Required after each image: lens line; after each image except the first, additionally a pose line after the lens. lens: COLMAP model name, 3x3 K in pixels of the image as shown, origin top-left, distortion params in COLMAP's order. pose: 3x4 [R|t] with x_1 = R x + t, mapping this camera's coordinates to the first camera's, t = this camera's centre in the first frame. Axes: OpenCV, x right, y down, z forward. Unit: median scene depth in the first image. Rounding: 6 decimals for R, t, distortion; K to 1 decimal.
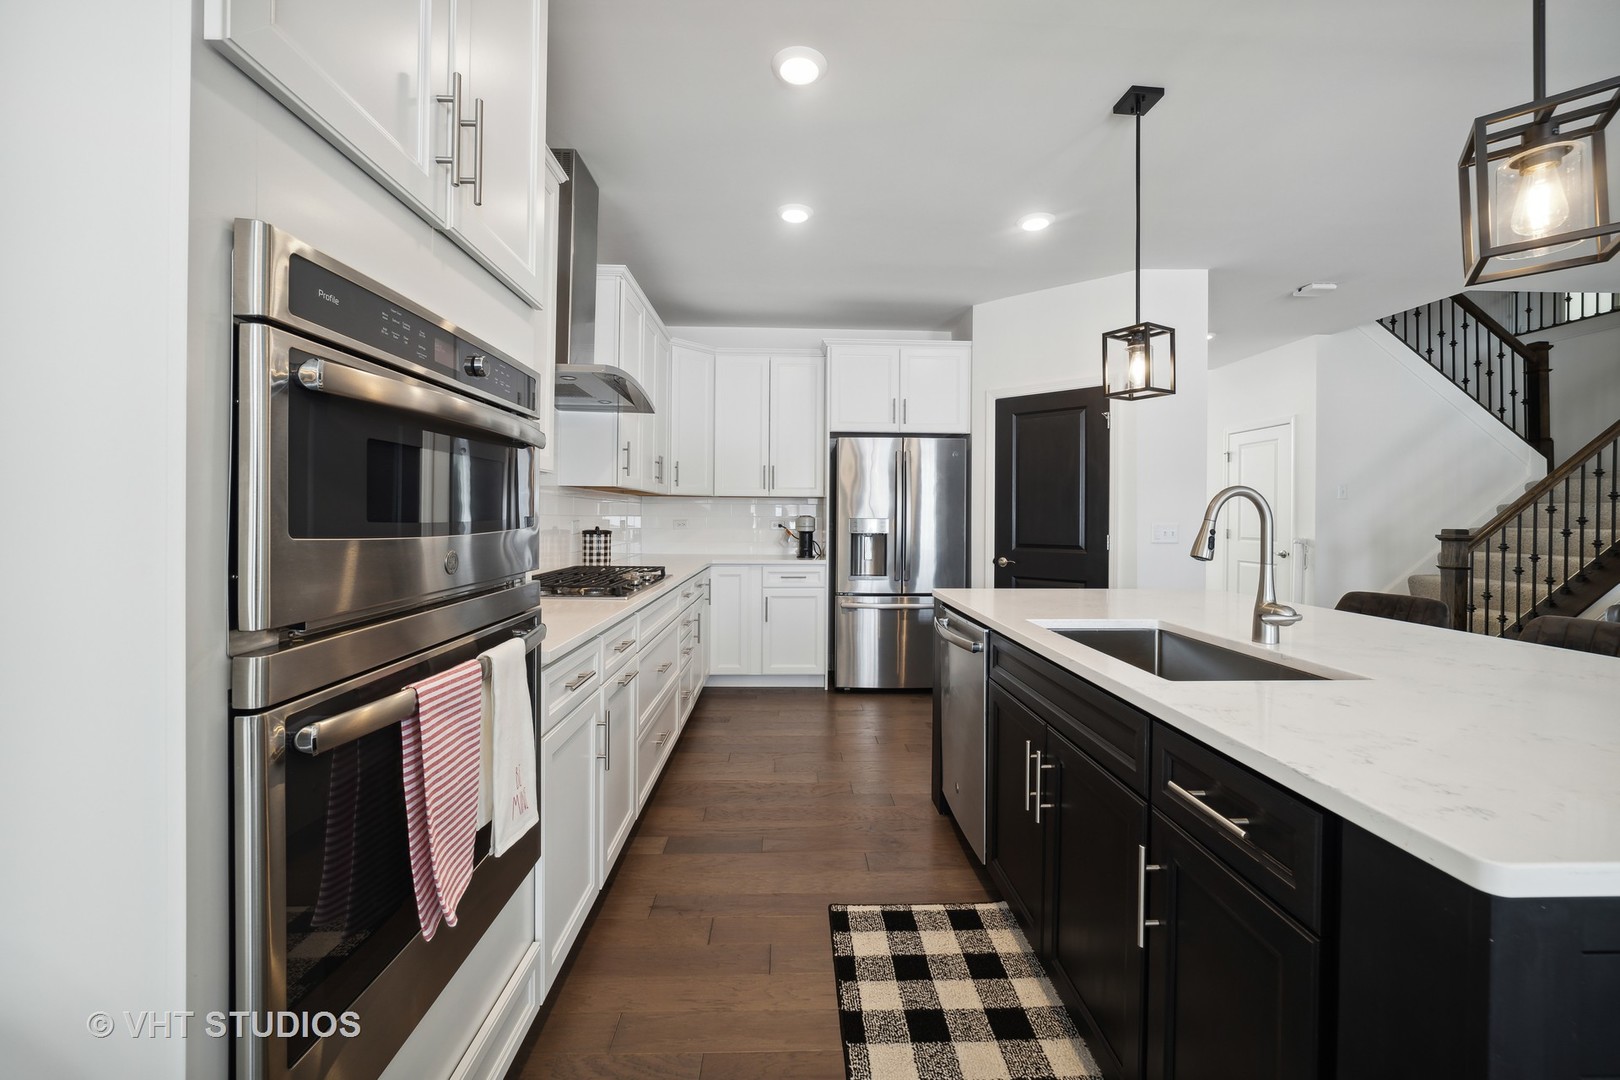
lens RADIAL K [[643.5, 0, 809.9], [0, 643.5, 516.3], [0, 0, 1]] dist [0.000249, 0.000018]
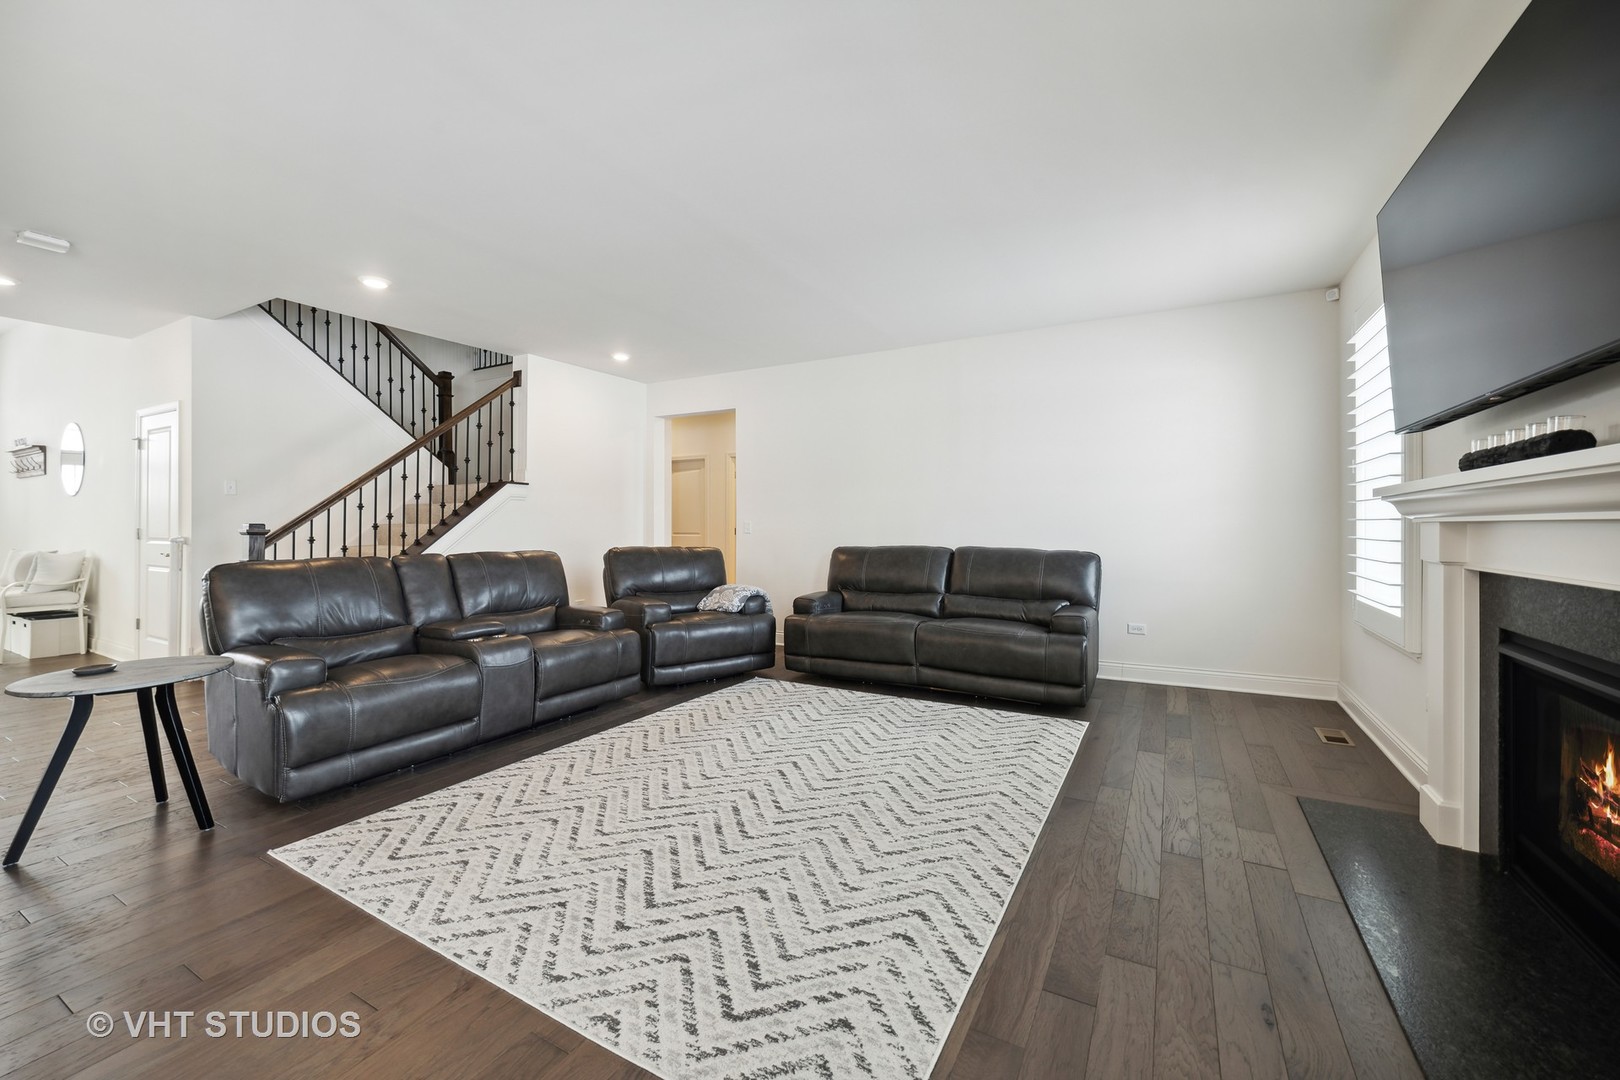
lens RADIAL K [[643.5, 0, 809.9], [0, 643.5, 516.3], [0, 0, 1]] dist [0.000249, 0.000018]
pose [[0.521760, 0.000460, 0.853092, 0.510223], [0.004294, 0.999986, -0.003165, 0.013132], [-0.853082, 0.005314, 0.521750, -0.259983]]
